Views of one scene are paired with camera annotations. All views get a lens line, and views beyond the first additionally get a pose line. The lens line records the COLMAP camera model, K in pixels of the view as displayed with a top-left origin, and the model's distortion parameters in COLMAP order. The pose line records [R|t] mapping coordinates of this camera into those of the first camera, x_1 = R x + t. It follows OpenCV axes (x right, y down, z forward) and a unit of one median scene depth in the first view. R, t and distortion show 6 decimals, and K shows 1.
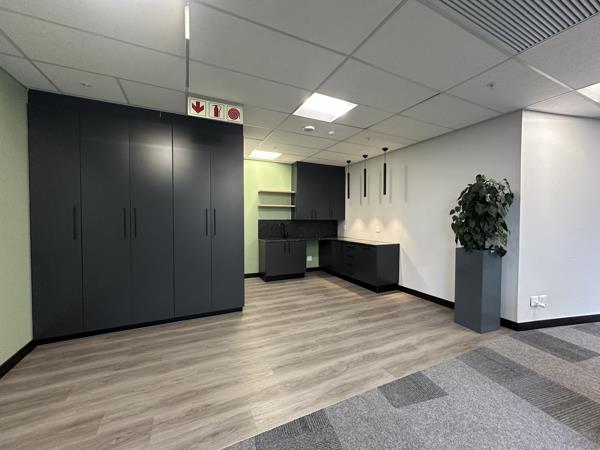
lens RADIAL K [[239.8, 0, 300.1], [0, 239.8, 223.6], [0, 0, 1]] dist [-0.003778, 0.001333]
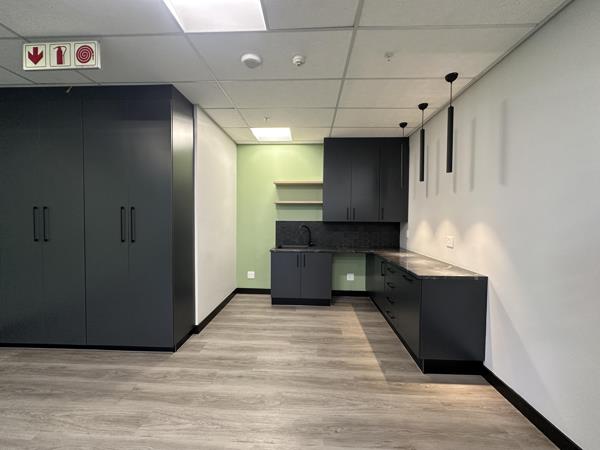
lens RADIAL K [[239.8, 0, 300.1], [0, 239.8, 223.5], [0, 0, 1]] dist [-0.003778, 0.001333]
pose [[0.881739, 0.013932, -0.471532, 0.320331], [-0.013686, 0.999899, 0.003950, -0.014966], [0.471539, 0.002971, 0.881840, 0.437949]]
